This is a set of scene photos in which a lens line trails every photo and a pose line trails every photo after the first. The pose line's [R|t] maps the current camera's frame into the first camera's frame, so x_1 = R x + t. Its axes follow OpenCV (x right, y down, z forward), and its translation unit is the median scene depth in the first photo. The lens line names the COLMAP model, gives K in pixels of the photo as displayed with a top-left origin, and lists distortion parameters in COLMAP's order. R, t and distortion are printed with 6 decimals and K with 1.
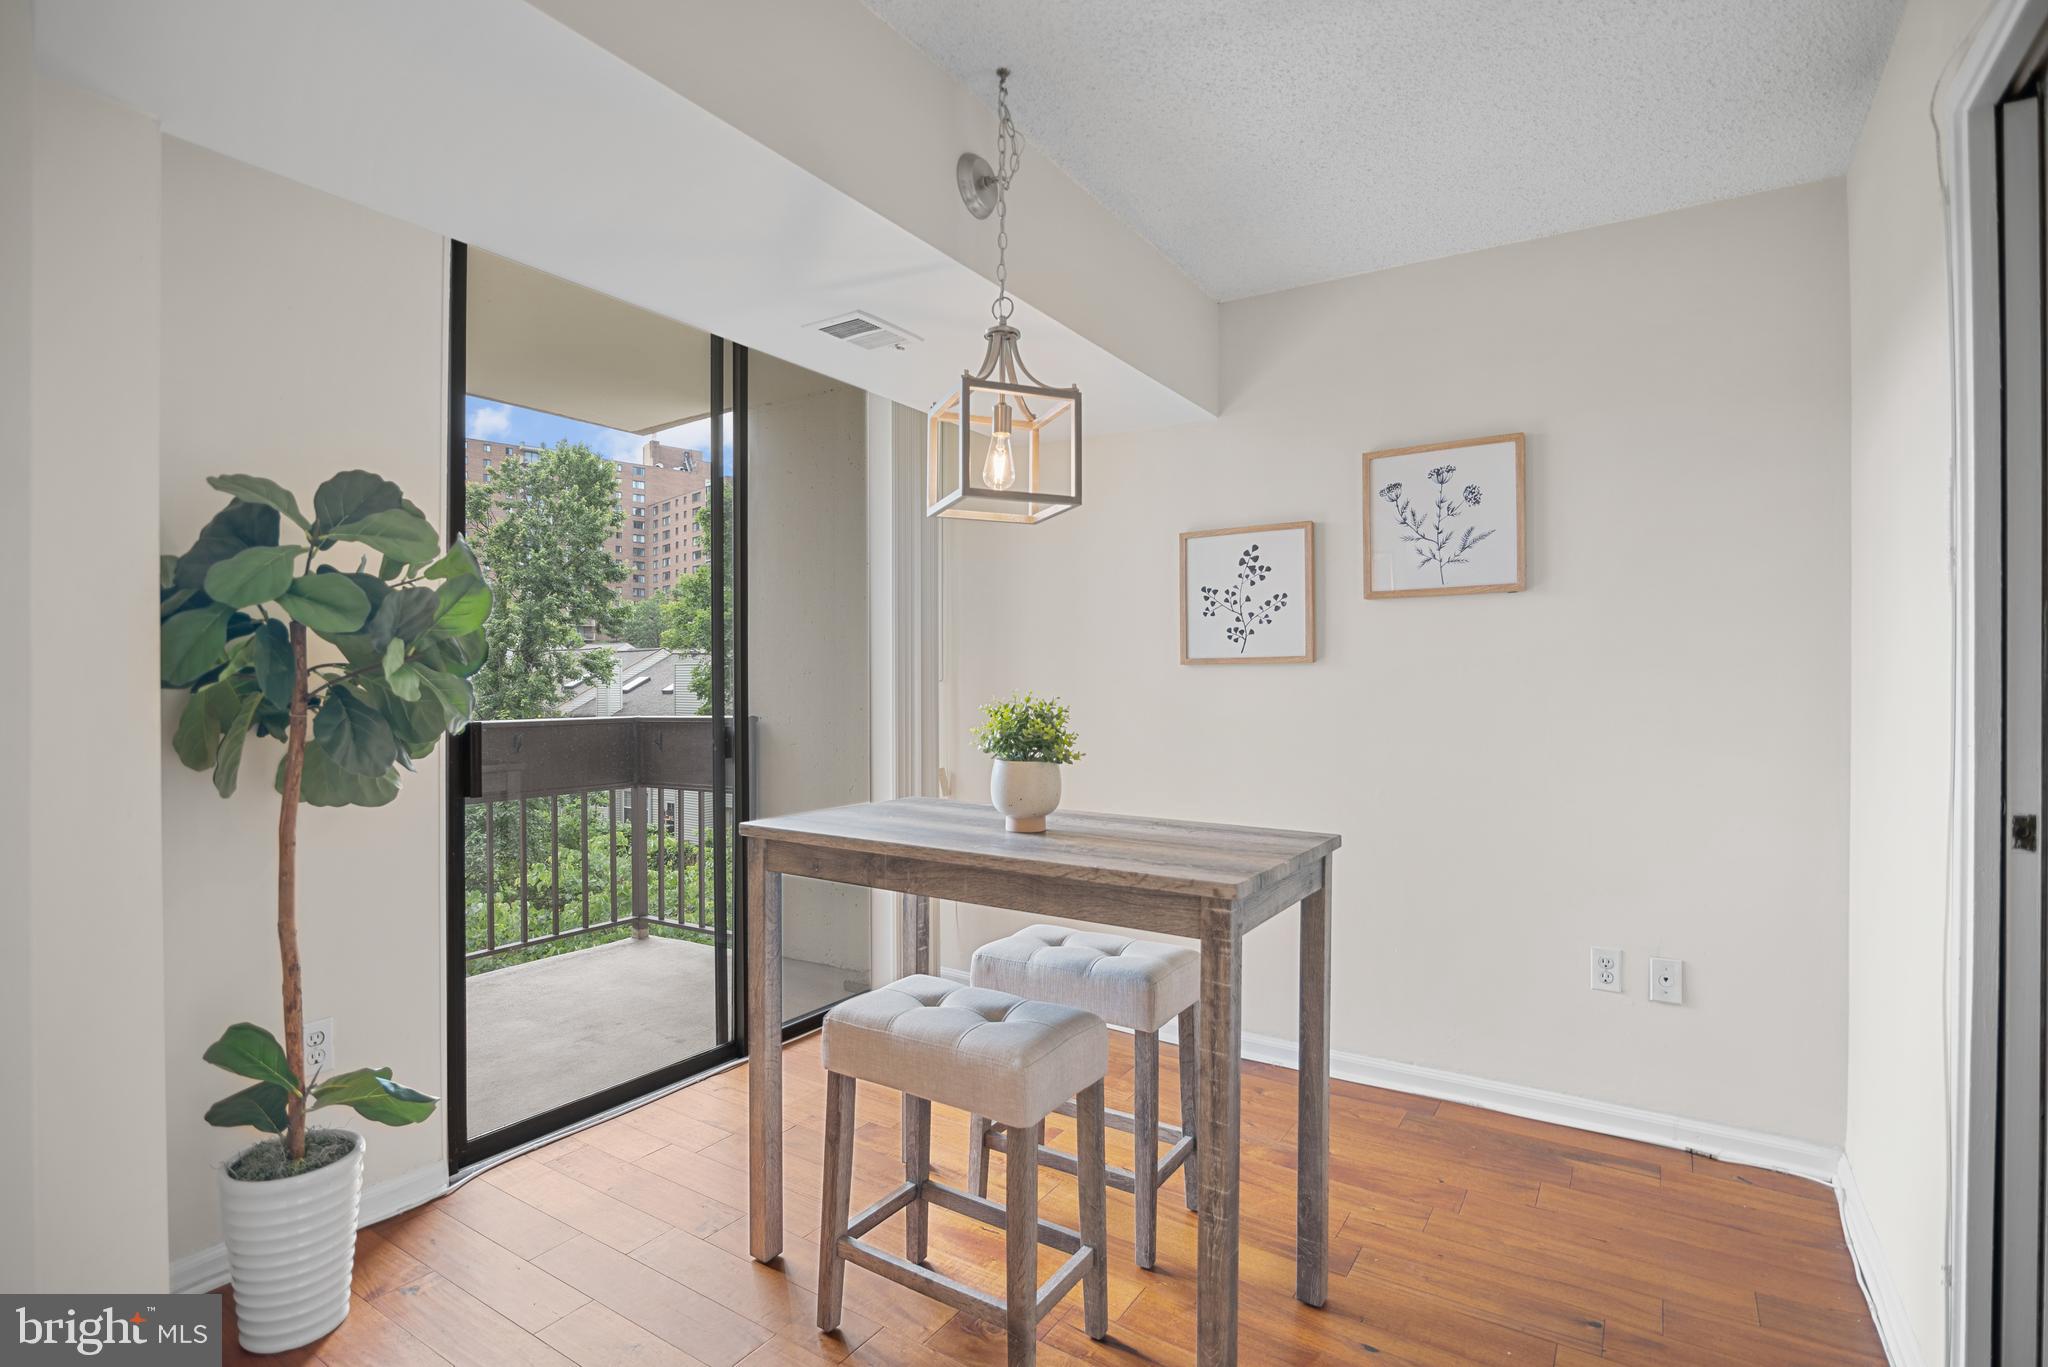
lens RADIAL K [[1003.4, 0, 1019.3], [0, 1003.4, 697.2], [0, 0, 1]] dist [-0.001610, 0.000050]
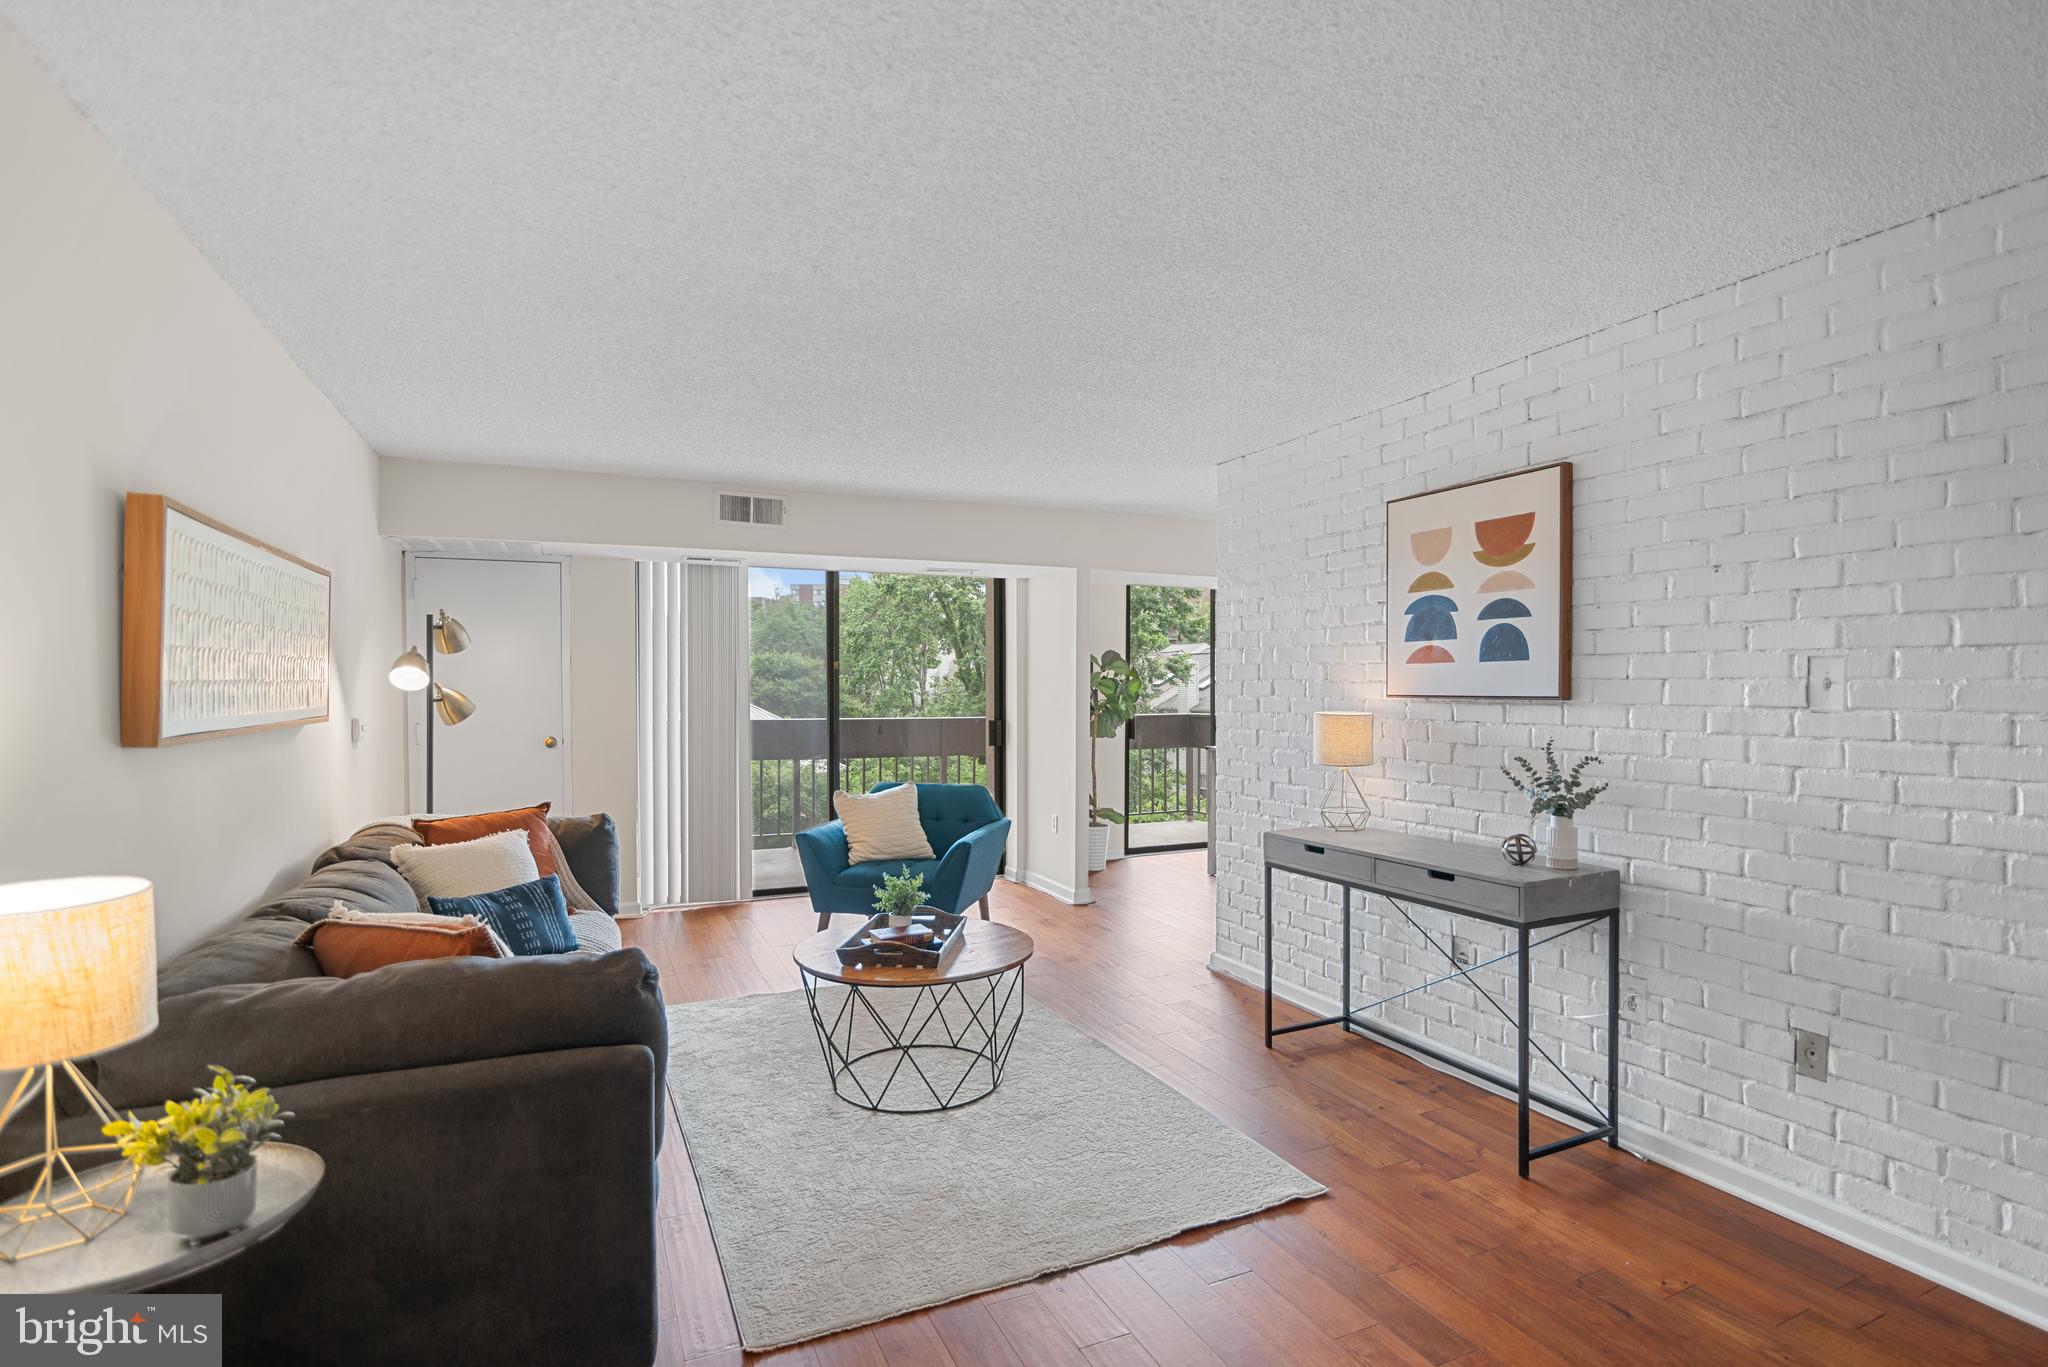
lens RADIAL K [[1003.4, 0, 1019.3], [0, 1003.4, 697.2], [0, 0, 1]] dist [-0.001610, 0.000050]
pose [[0.848723, 0.011828, -0.528706, 0.063518], [-0.009262, 0.999929, 0.007503, -0.004117], [0.528757, -0.001471, 0.848772, -0.143956]]
